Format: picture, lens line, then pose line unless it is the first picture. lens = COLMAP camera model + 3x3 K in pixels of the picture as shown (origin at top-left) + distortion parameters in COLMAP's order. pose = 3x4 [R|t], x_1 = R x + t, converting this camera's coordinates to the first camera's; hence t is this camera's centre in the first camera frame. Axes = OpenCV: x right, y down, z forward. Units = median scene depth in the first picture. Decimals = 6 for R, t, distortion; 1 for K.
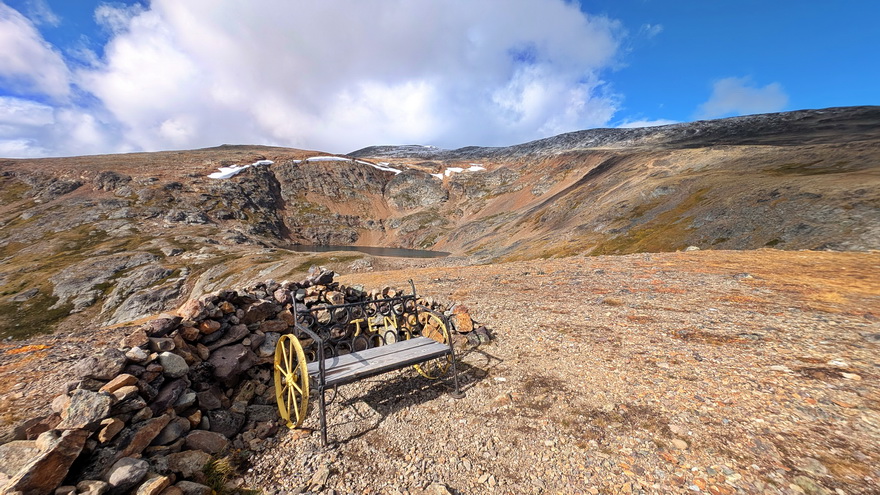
lens RADIAL K [[334.0, 0, 447.1], [0, 334.0, 252.0], [0, 0, 1]] dist [-0.001120, -0.000590]
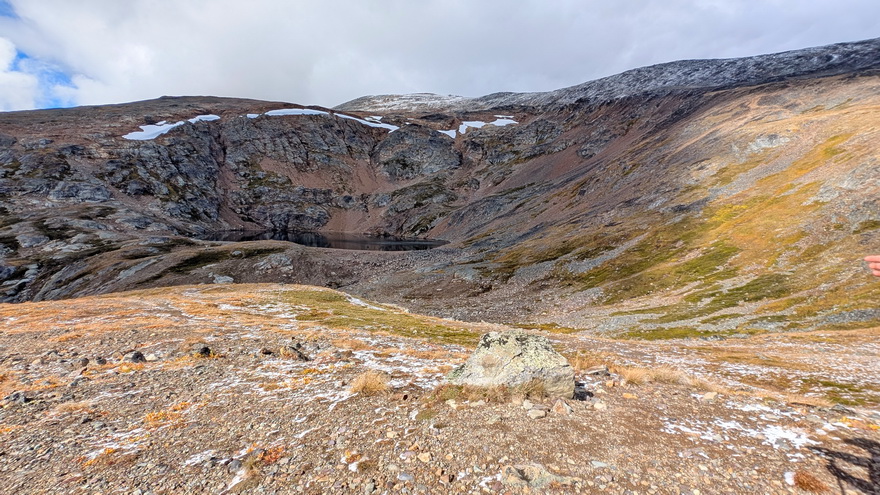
lens RADIAL K [[448.4, 0, 440.8], [0, 448.4, 235.0], [0, 0, 1]] dist [0.003347, -0.000716]
pose [[0.996474, 0.000811, -0.083899, 0.067229], [-0.001455, 0.999970, -0.007616, -0.004368], [0.083890, 0.007711, 0.996445, 0.078284]]
